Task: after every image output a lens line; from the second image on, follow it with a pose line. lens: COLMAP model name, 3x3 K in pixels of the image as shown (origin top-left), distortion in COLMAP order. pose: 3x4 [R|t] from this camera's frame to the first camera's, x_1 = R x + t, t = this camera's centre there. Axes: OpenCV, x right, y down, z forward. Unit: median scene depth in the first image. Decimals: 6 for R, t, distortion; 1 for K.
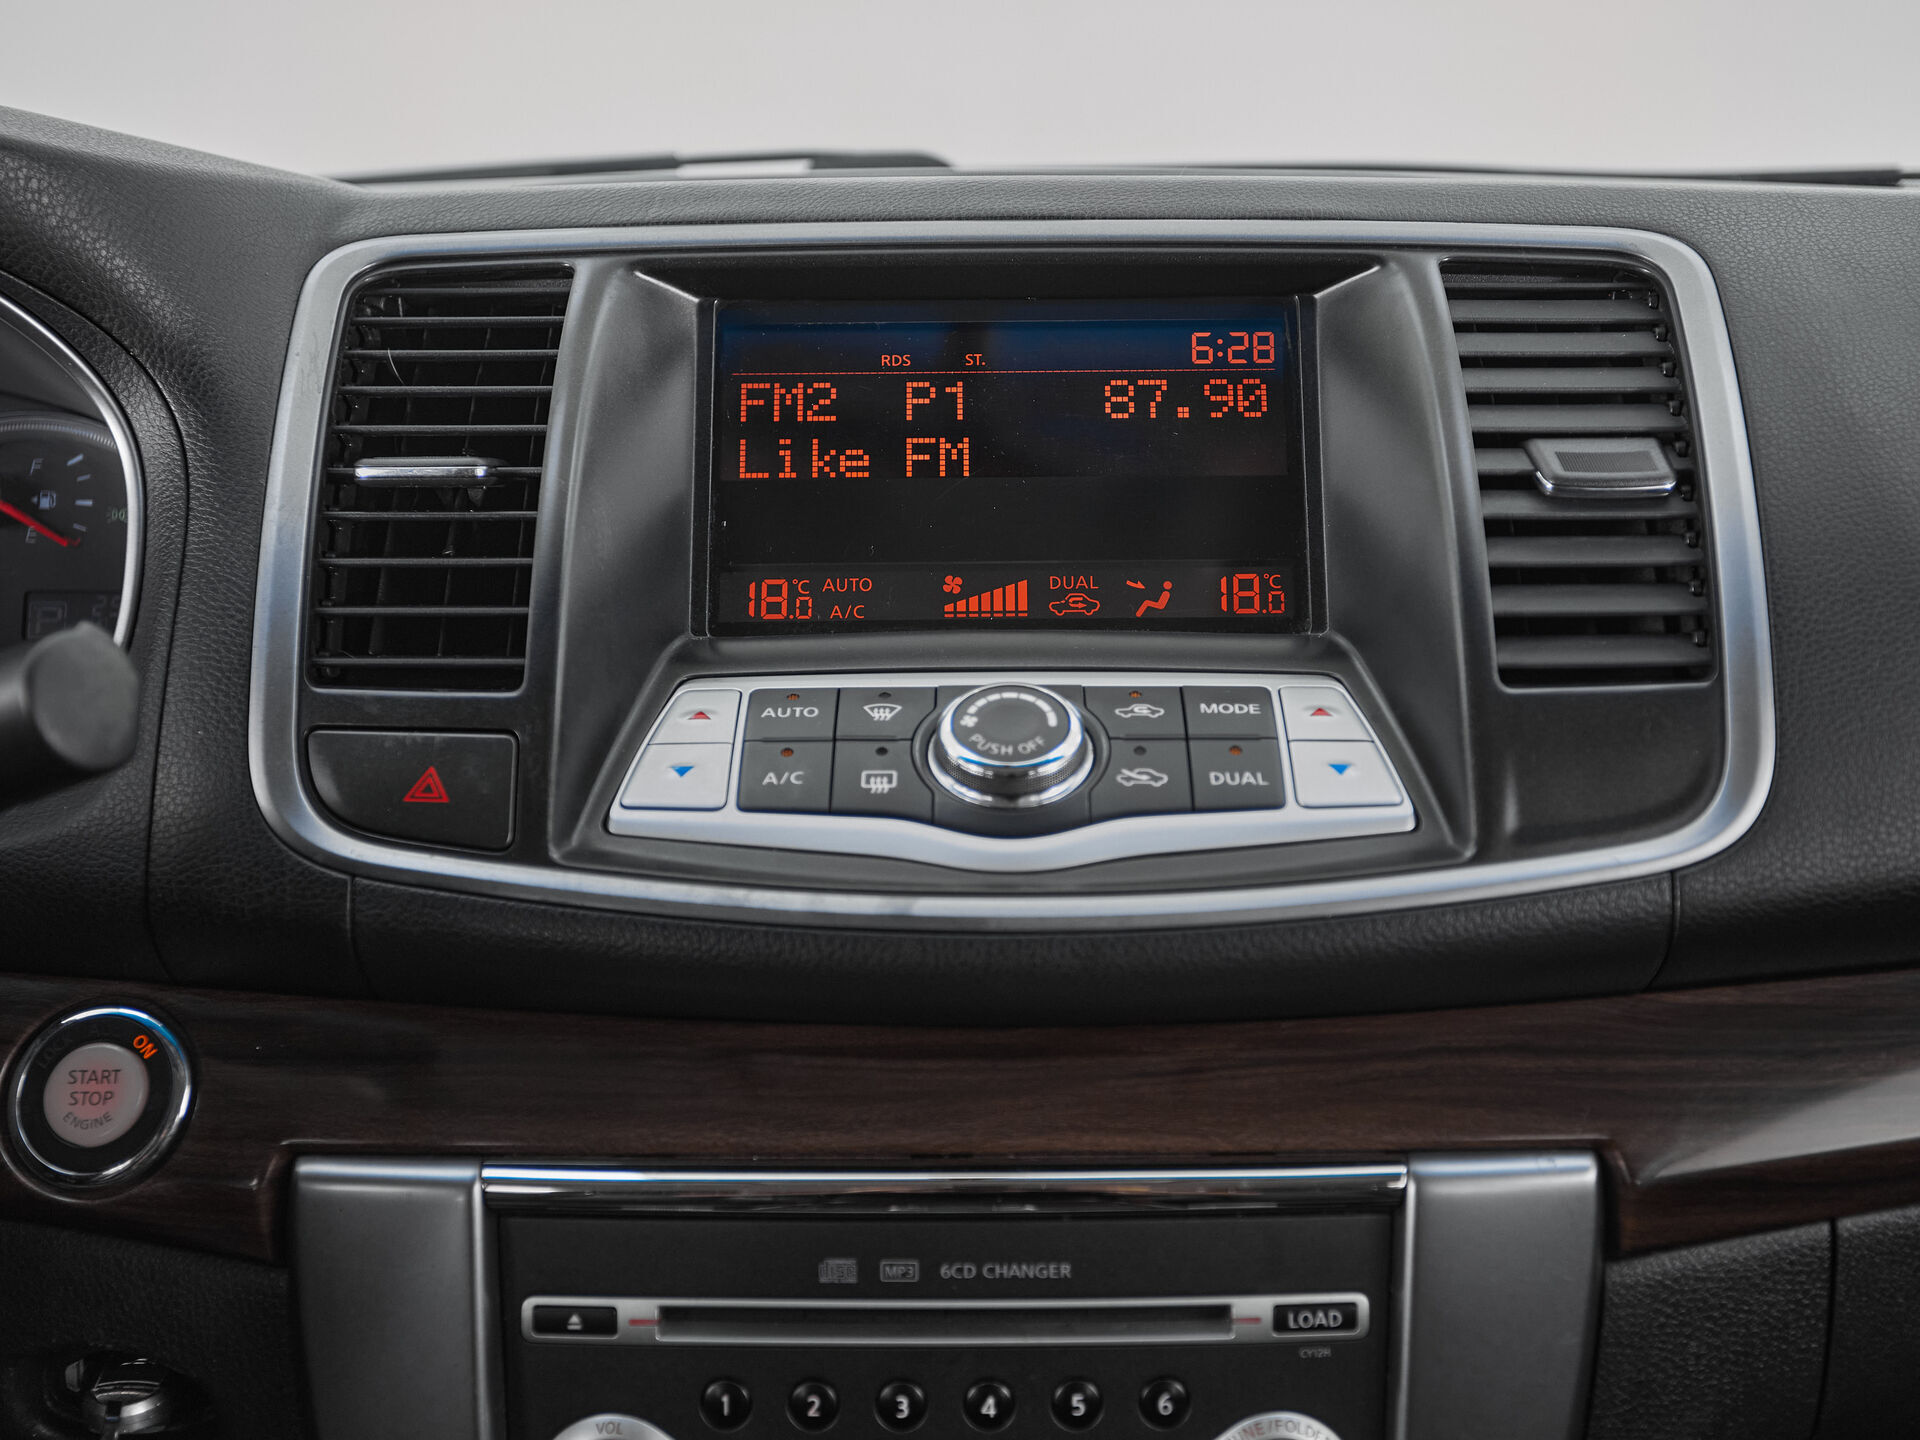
lens RADIAL K [[2356.7, 0, 1010.3], [0, 2356.7, 722.5], [0, 0, 1]] dist [0.033604, 0.038515]
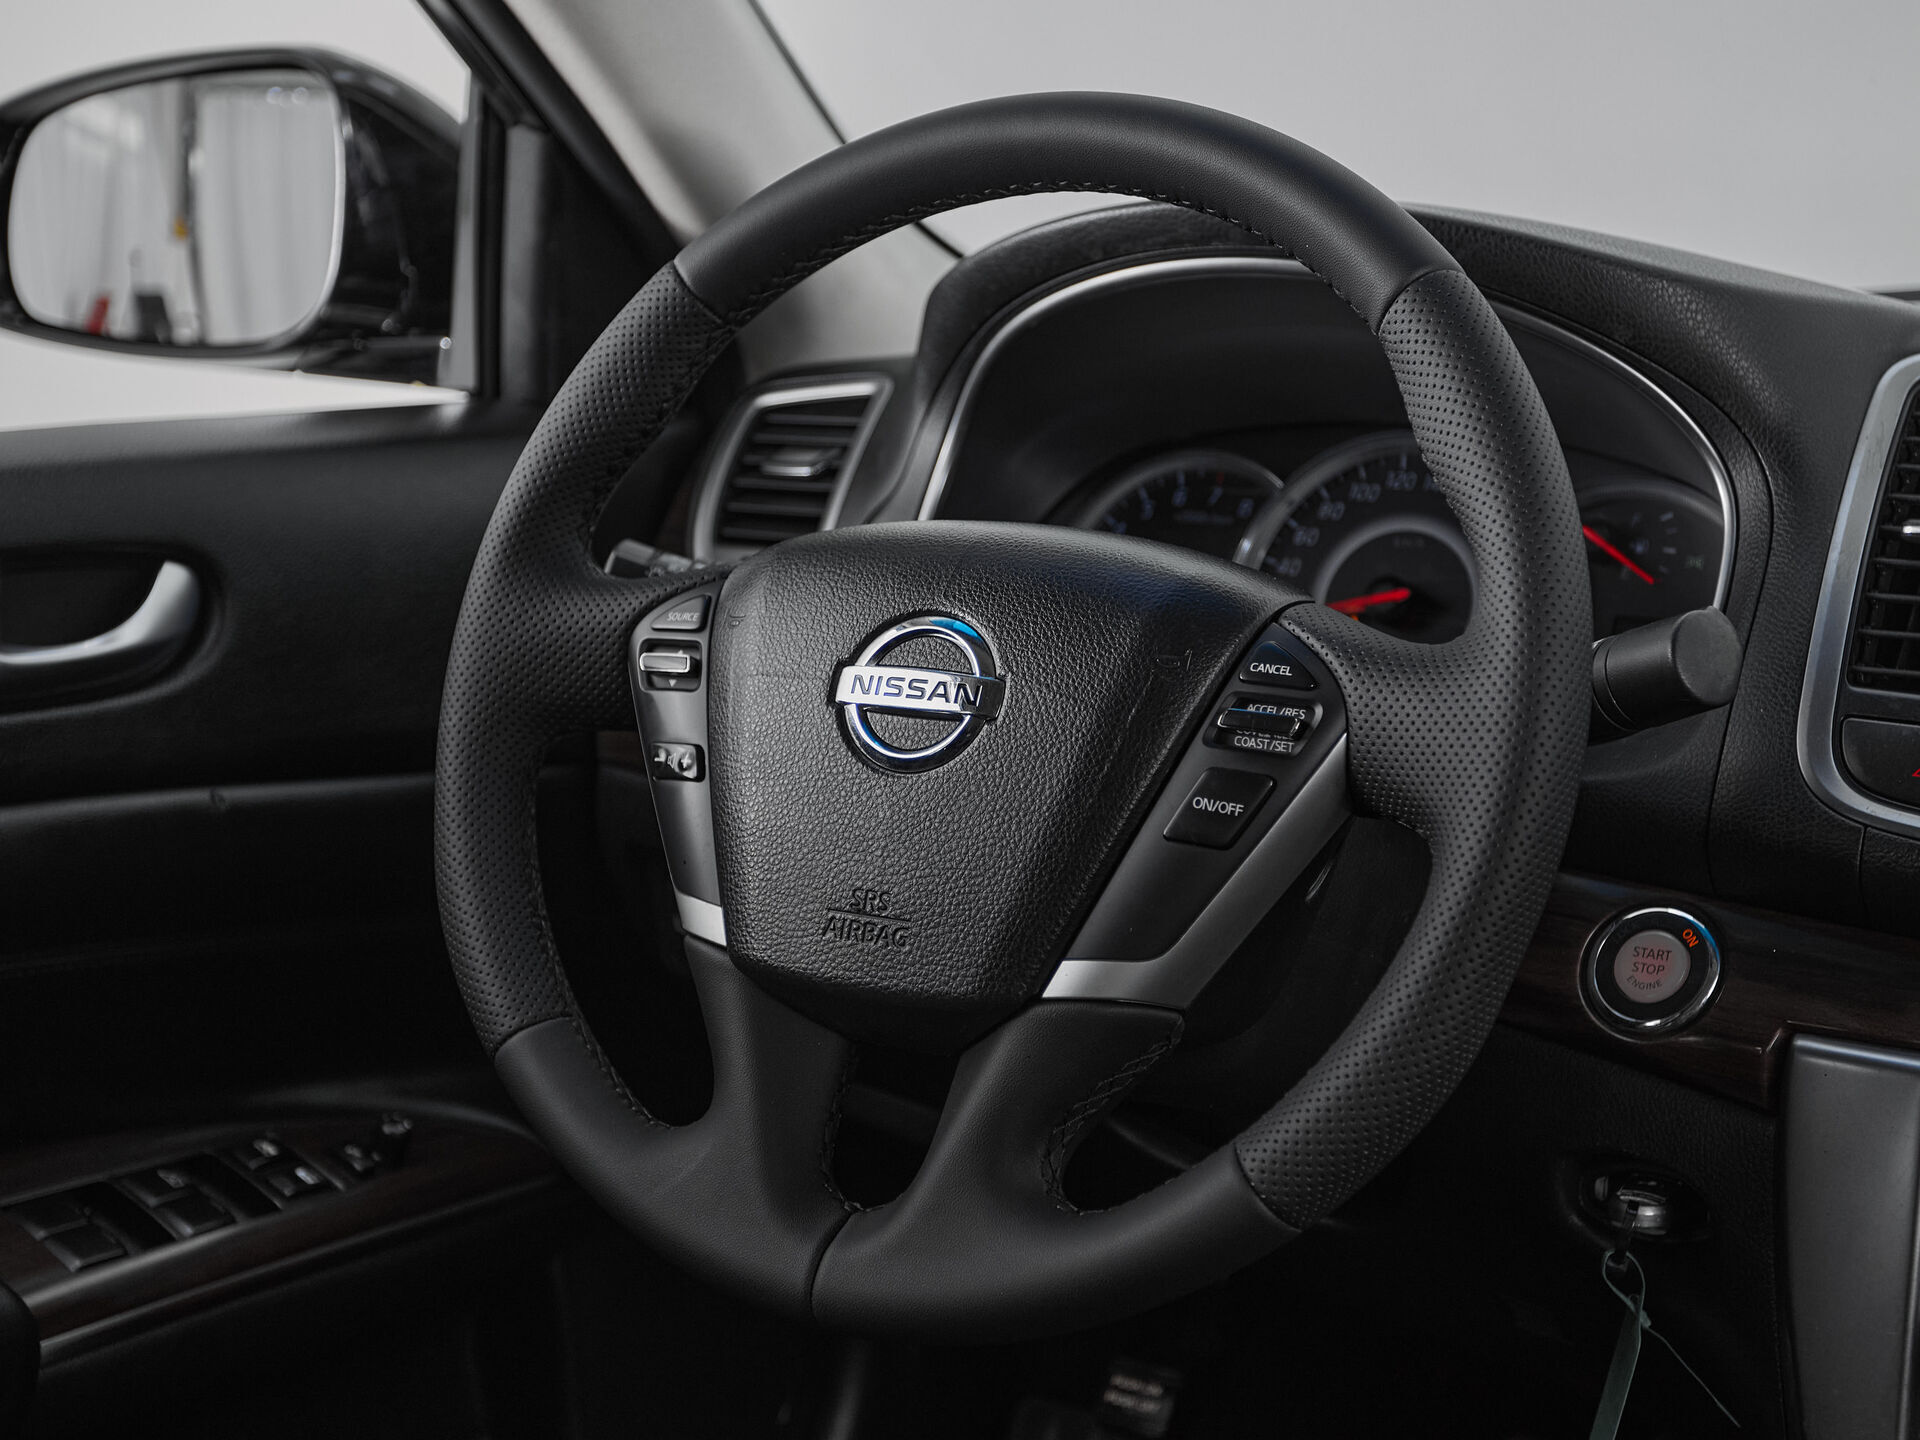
lens RADIAL K [[2957.0, 0, 869.1], [0, 2957.0, 699.1], [0, 0, 1]] dist [0.006786, 0.115420]
pose [[0.834257, 0.098068, -0.542585, 0.142246], [-0.140505, 0.989380, -0.037213, 0.128153], [0.533174, 0.107281, 0.839176, -0.662272]]
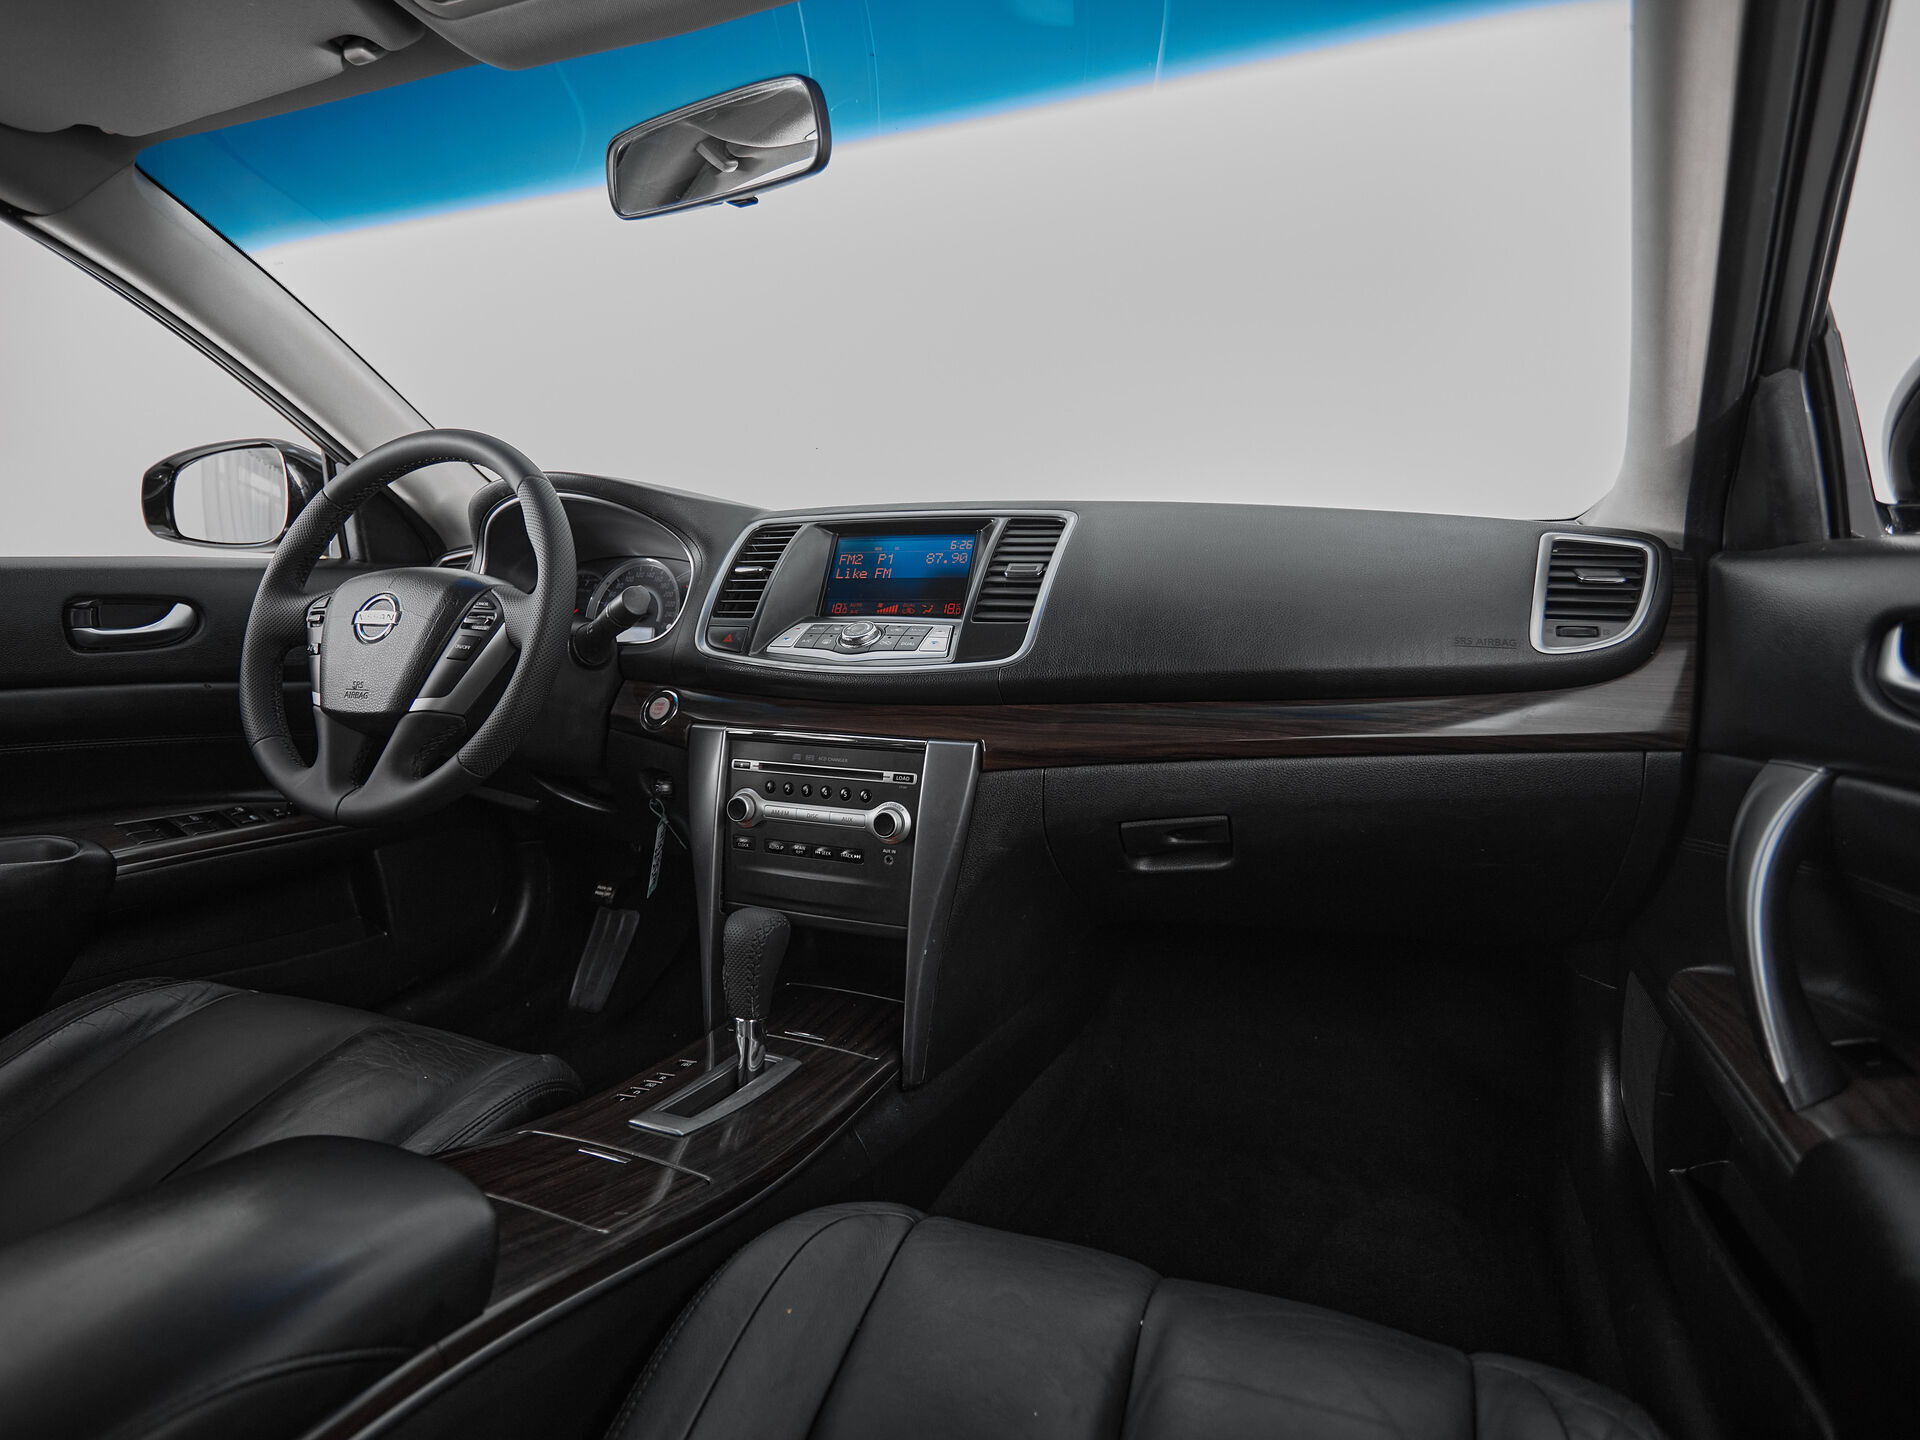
lens RADIAL K [[1035.8, 0, 960.0], [0, 1035.8, 720.0], [0, 0, 1]] dist [-0.002655, -0.000538]
pose [[0.922391, 0.055900, -0.382191, 0.819911], [-0.091198, 0.993015, -0.074860, 0.263146], [0.375337, 0.103905, 0.921046, -0.514945]]
